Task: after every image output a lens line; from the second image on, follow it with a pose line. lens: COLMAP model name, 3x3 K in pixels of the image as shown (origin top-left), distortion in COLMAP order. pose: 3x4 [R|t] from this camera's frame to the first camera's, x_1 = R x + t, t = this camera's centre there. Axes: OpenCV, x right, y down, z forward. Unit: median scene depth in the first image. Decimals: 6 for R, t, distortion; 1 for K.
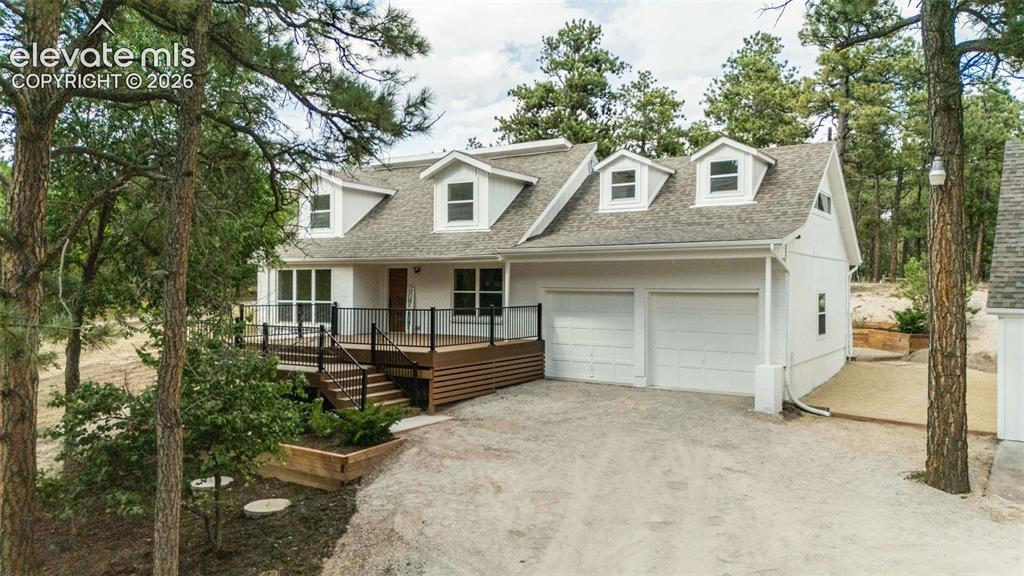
lens RADIAL K [[774.6, 0, 506.2], [0, 774.6, 286.3], [0, 0, 1]] dist [0.084396, -0.040944]
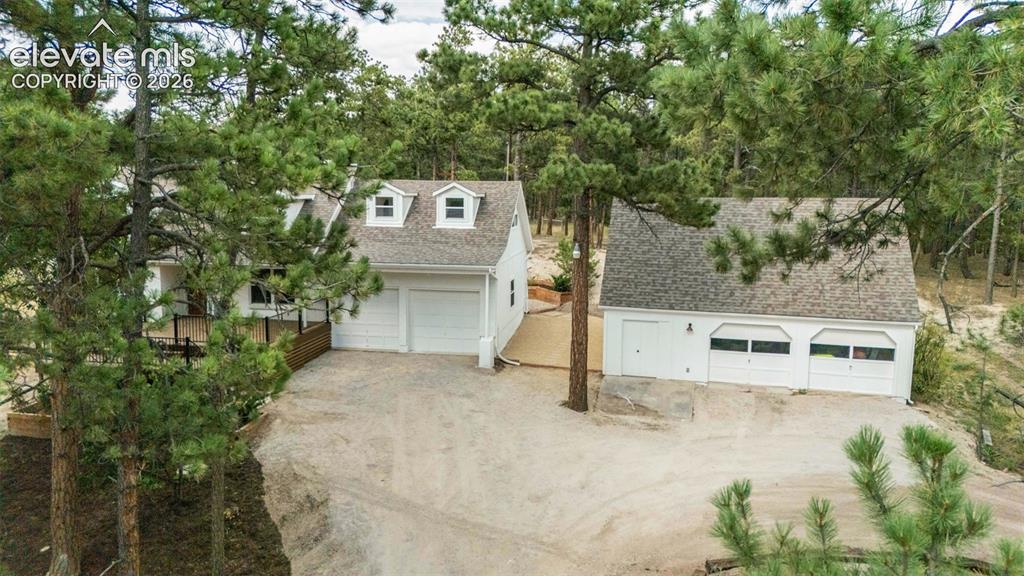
lens RADIAL K [[774.6, 0, 512.1], [0, 774.6, 284.6], [0, 0, 1]] dist [0.084396, -0.040944]
pose [[0.915747, -0.046859, 0.399013, -0.252542], [-0.005469, 0.991629, 0.129005, -0.217203], [-0.401718, -0.120318, 0.907825, -0.468334]]
